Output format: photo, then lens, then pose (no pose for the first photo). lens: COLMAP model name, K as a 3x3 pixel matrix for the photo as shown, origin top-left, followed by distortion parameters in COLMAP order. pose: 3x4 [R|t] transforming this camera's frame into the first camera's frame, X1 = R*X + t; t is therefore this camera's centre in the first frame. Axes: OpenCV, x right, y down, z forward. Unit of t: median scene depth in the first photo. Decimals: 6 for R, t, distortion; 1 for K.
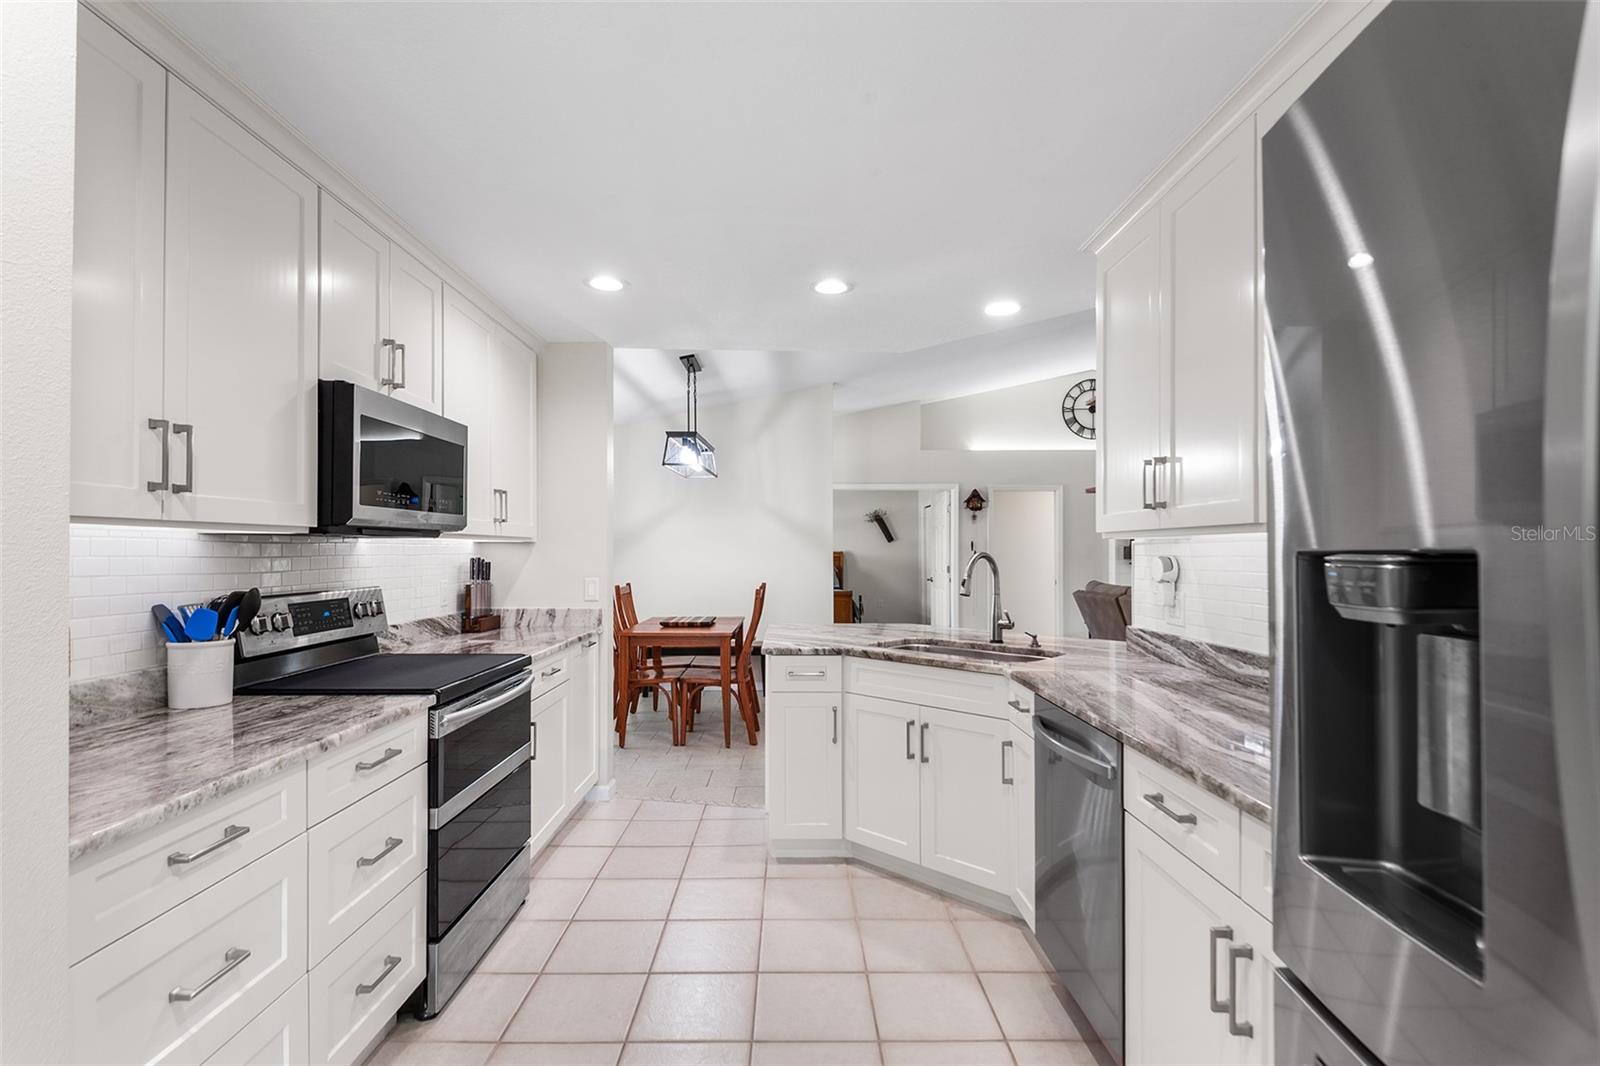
lens RADIAL K [[773.5, 0, 784.1], [0, 773.5, 534.8], [0, 0, 1]] dist [0.021226, -0.012539]
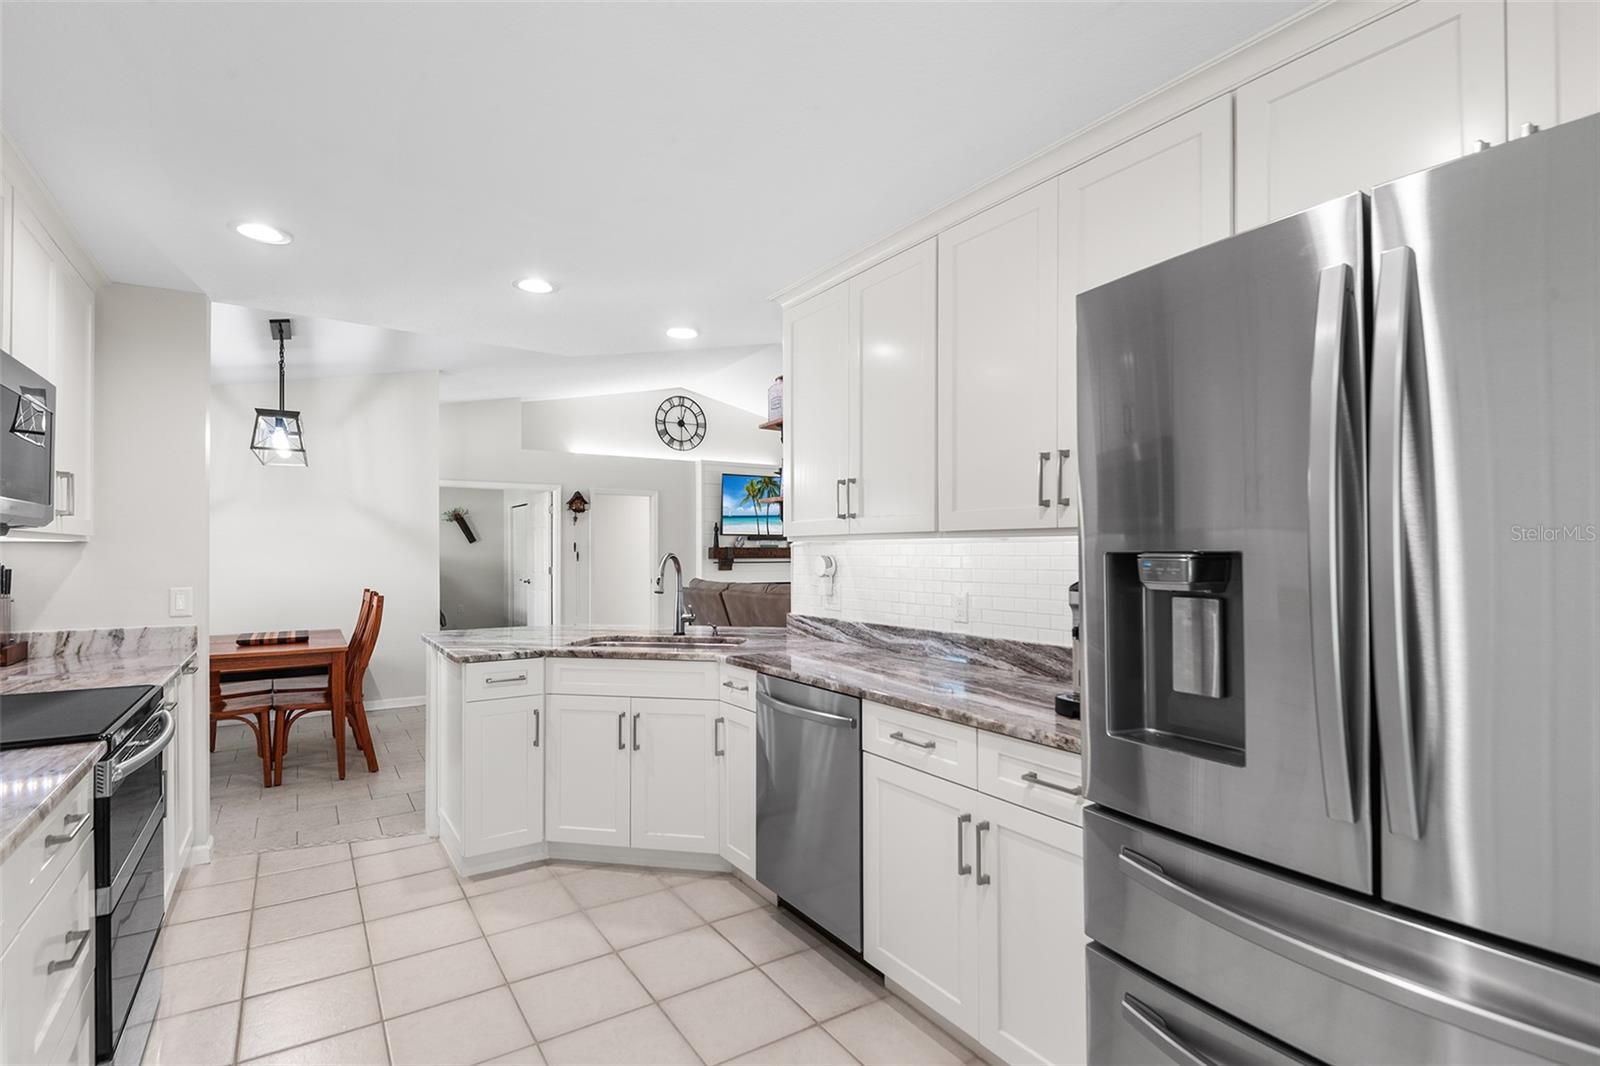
lens RADIAL K [[773.5, 0, 787.6], [0, 773.5, 532.7], [0, 0, 1]] dist [0.021226, -0.012539]
pose [[0.839656, 0.010991, 0.543008, -0.202792], [-0.008702, 0.999939, -0.006785, -0.000374], [-0.543049, 0.000972, 0.839700, -0.009603]]
